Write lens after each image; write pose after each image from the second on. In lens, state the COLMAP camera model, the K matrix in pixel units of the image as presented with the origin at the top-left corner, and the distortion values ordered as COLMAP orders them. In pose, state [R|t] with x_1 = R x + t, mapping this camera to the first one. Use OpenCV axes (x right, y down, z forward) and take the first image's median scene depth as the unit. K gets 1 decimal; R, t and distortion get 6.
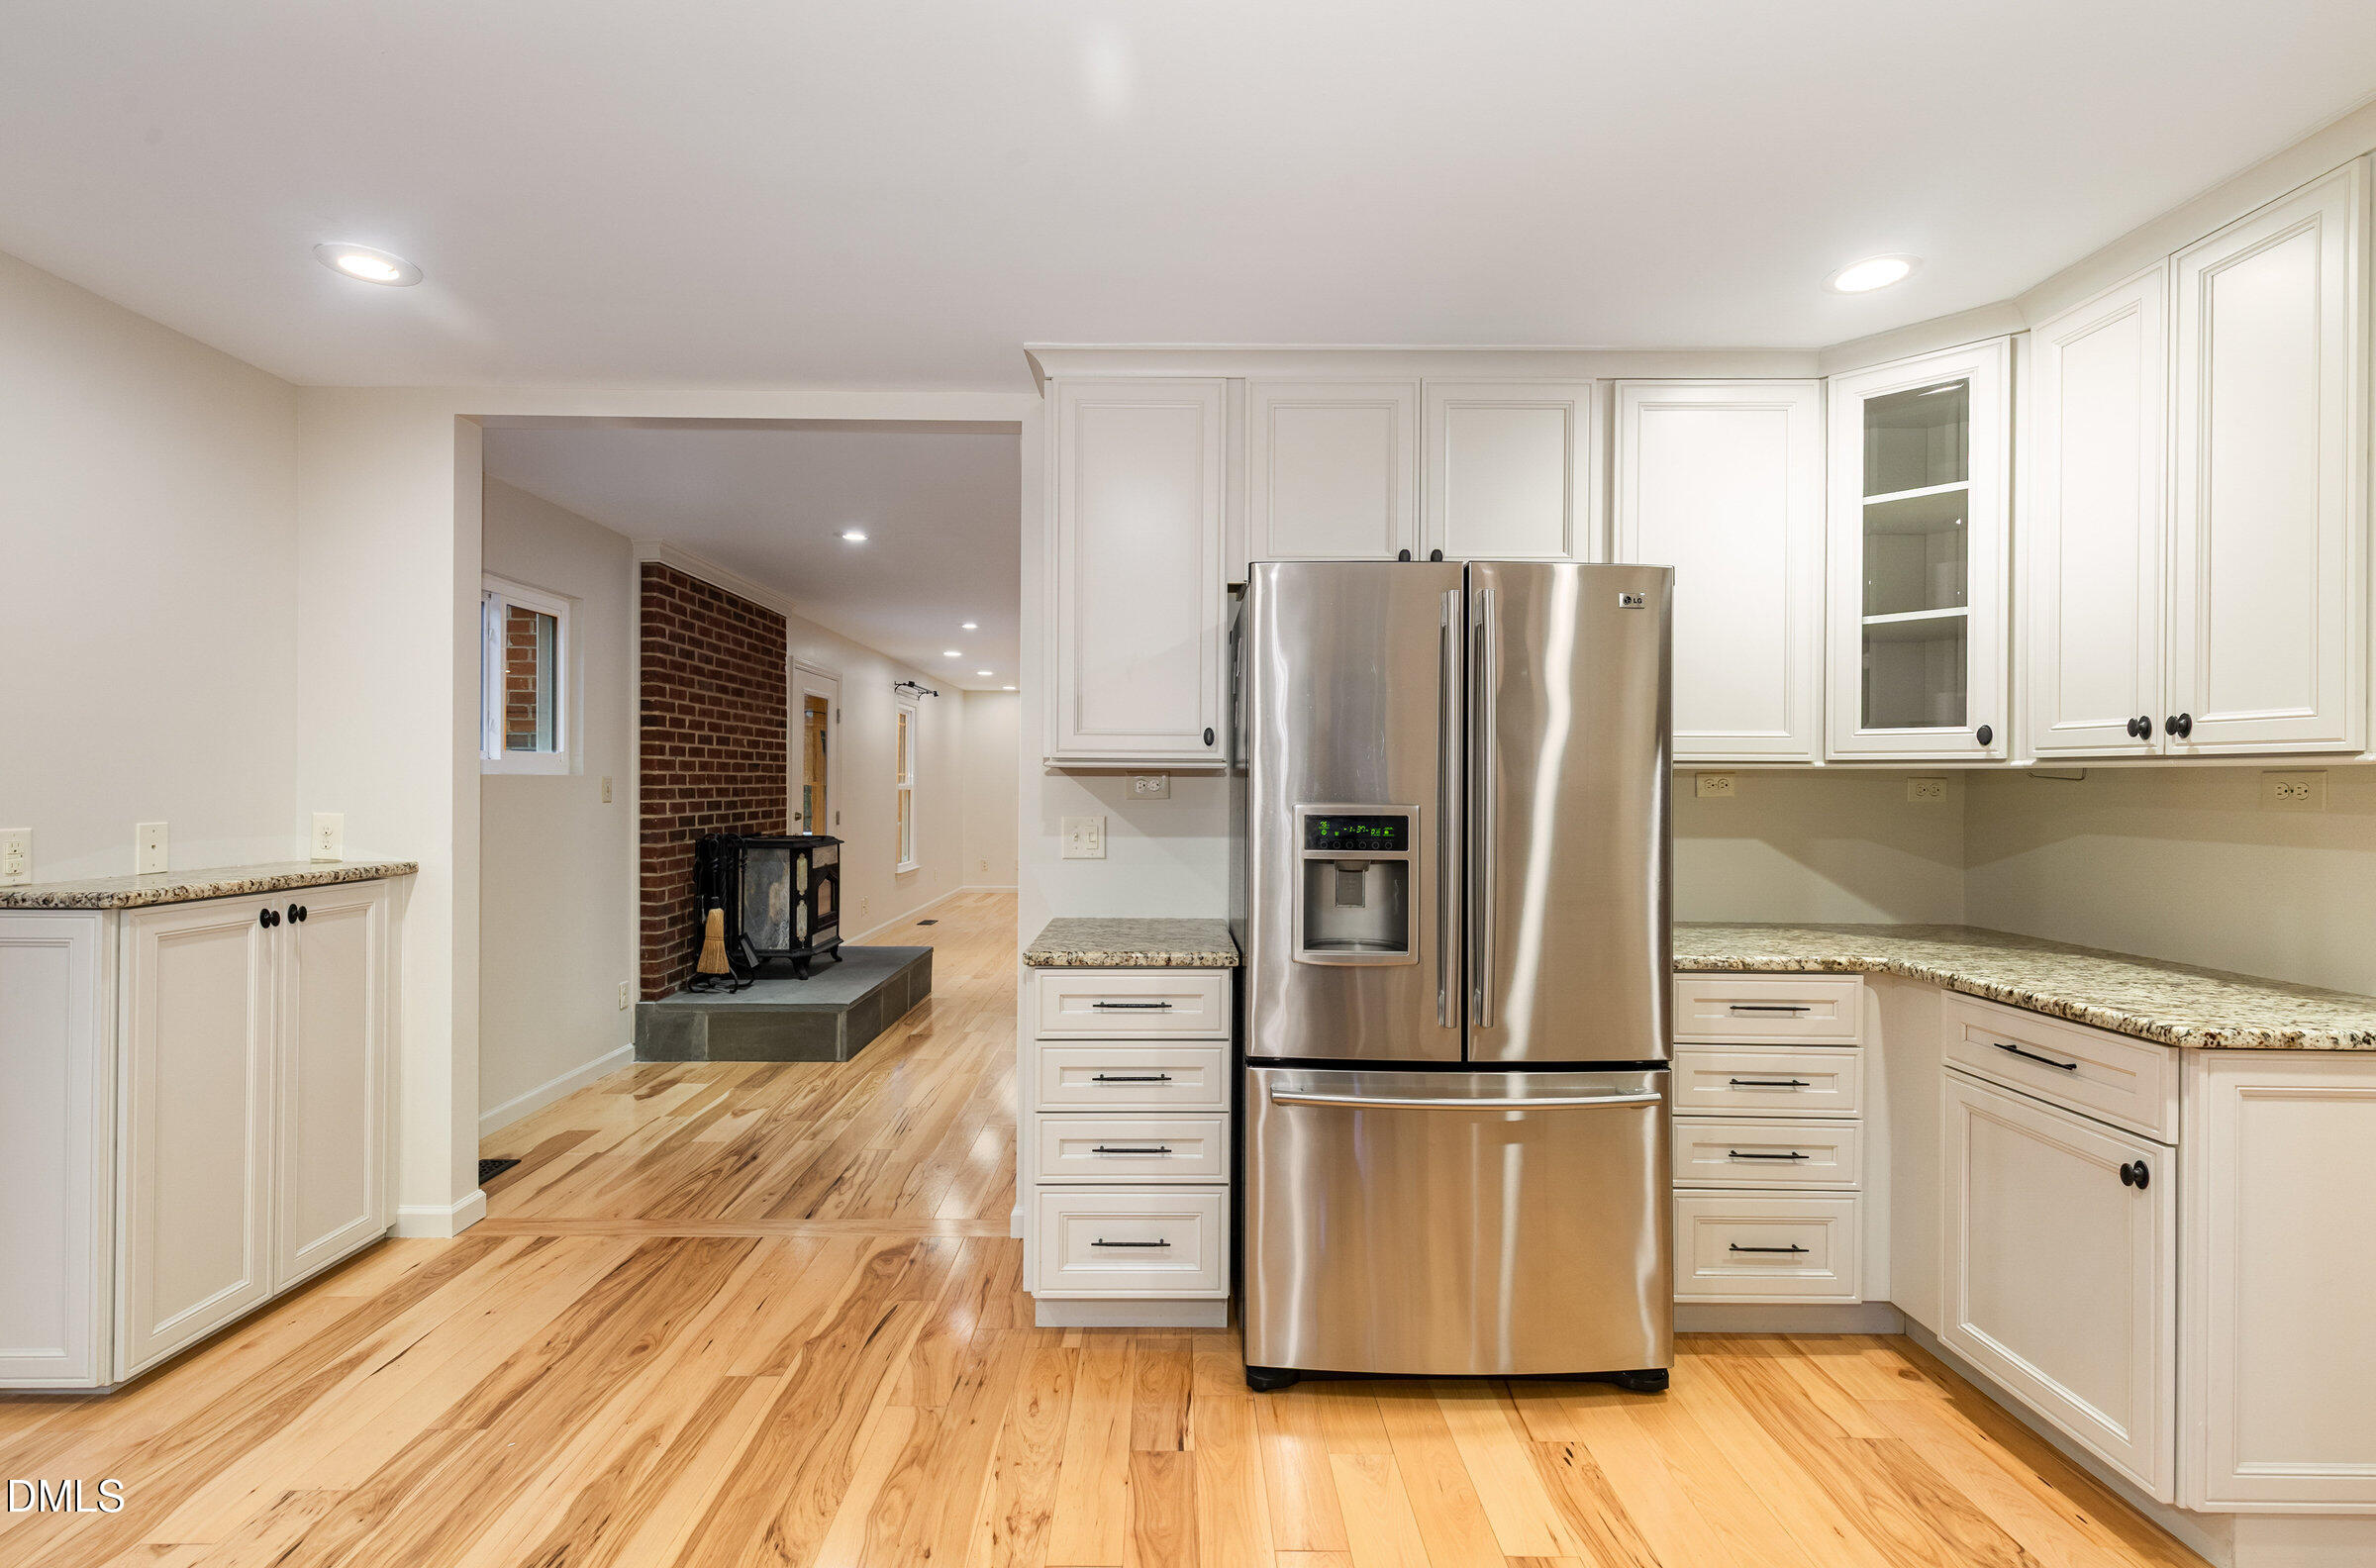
lens RADIAL K [[1095.7, 0, 1178.4], [0, 1095.7, 778.8], [0, 0, 1]] dist [0.017019, -0.000053]
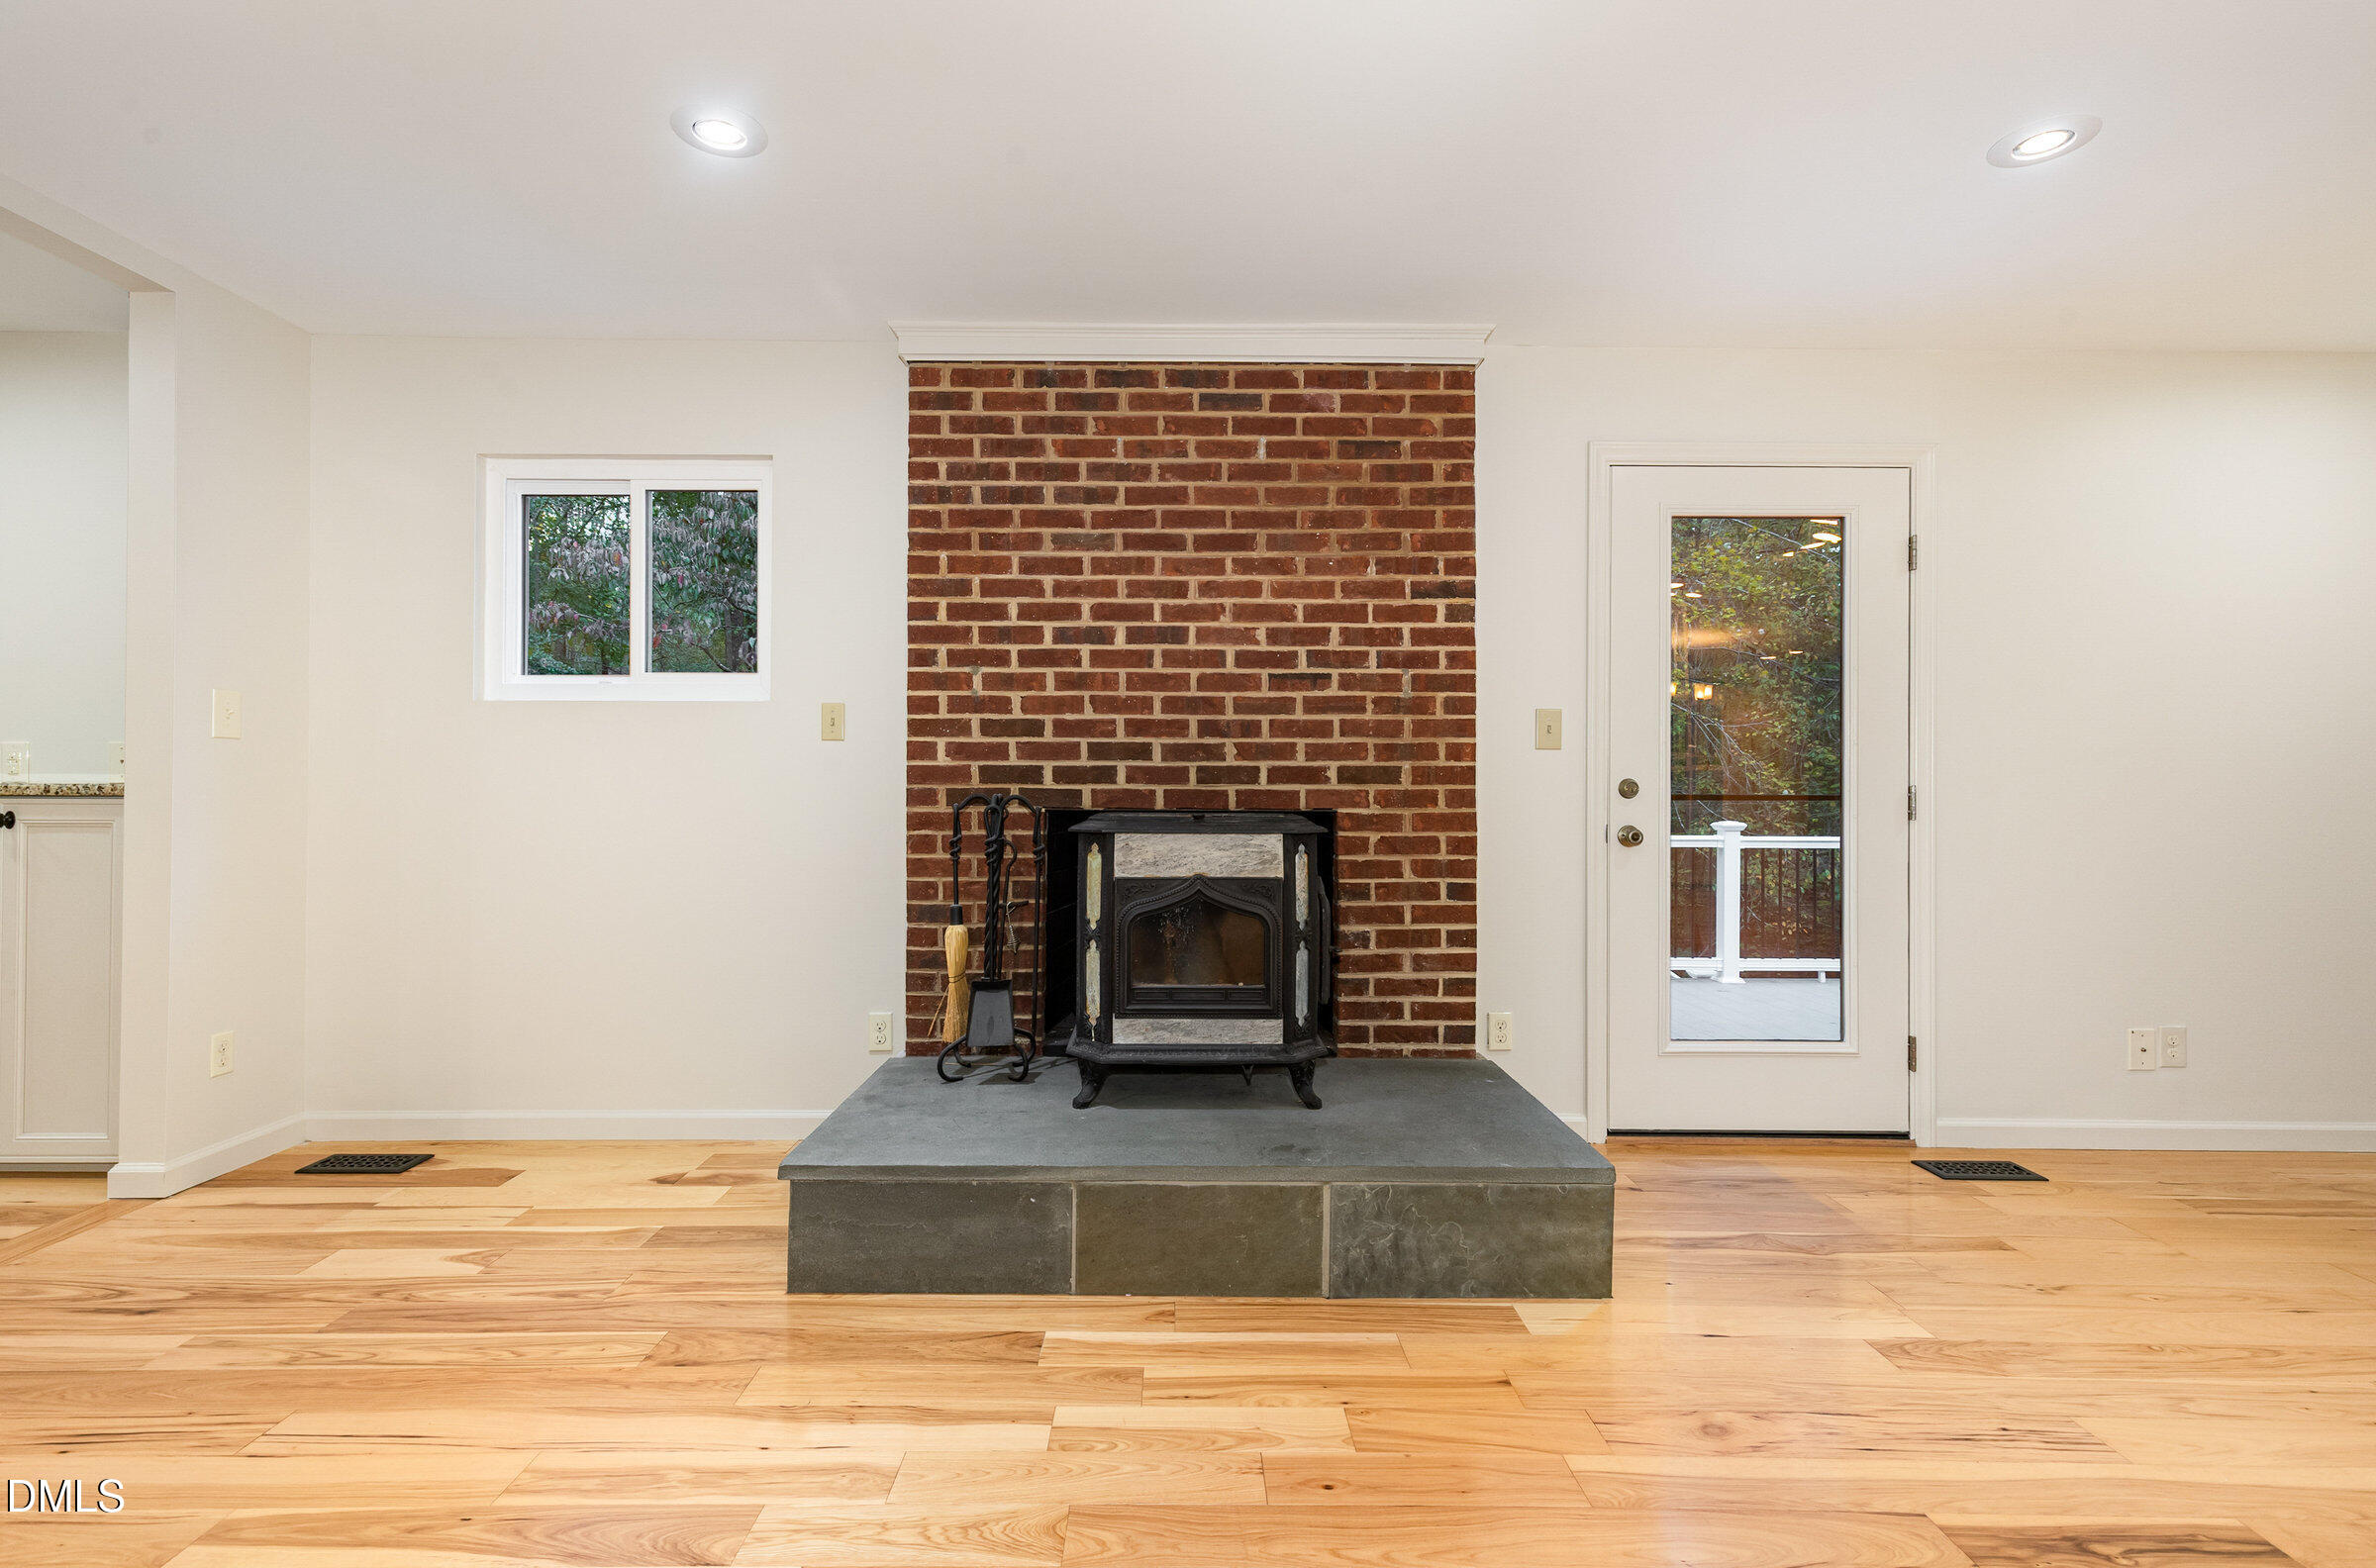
lens RADIAL K [[1095.7, 0, 1185.5], [0, 1095.7, 786.6], [0, 0, 1]] dist [0.017019, -0.000053]
pose [[-0.012862, -0.006846, -0.999894, 0.182162], [-0.001060, 0.999976, -0.006833, 0.061643], [0.999917, 0.000972, -0.012869, 1.403129]]
